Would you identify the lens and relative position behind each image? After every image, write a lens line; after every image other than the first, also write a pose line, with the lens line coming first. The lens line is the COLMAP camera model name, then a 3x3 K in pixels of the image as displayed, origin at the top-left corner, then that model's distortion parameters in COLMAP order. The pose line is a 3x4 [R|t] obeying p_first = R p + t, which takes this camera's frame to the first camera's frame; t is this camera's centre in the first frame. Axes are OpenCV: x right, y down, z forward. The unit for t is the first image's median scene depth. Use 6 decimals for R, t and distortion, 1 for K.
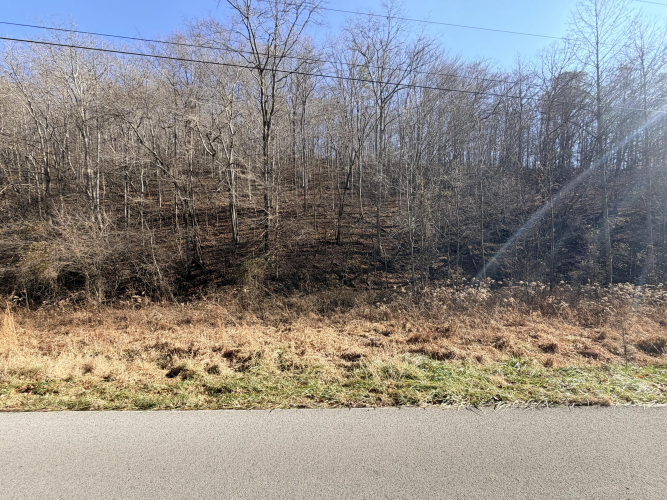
lens RADIAL K [[265.4, 0, 331.8], [0, 265.4, 249.6], [0, 0, 1]] dist [0.000094, 0.000128]
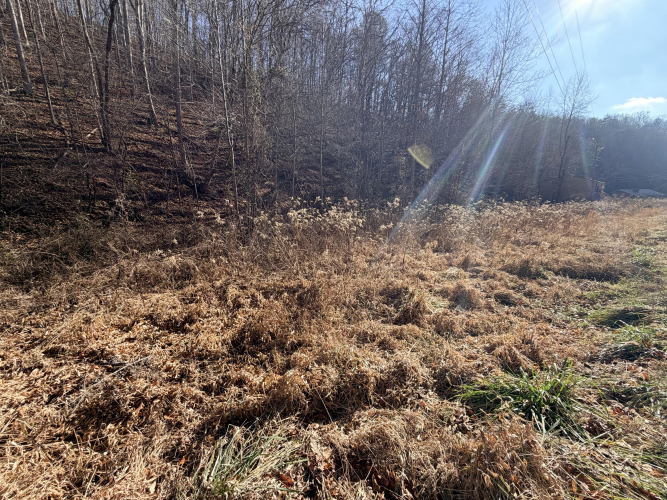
lens RADIAL K [[265.4, 0, 331.8], [0, 265.4, 249.6], [0, 0, 1]] dist [0.000094, 0.000128]
pose [[0.799252, -0.106687, 0.591450, 0.094059], [-0.044136, 0.971041, 0.234800, 0.055479], [-0.599373, -0.213769, 0.771398, 0.322543]]
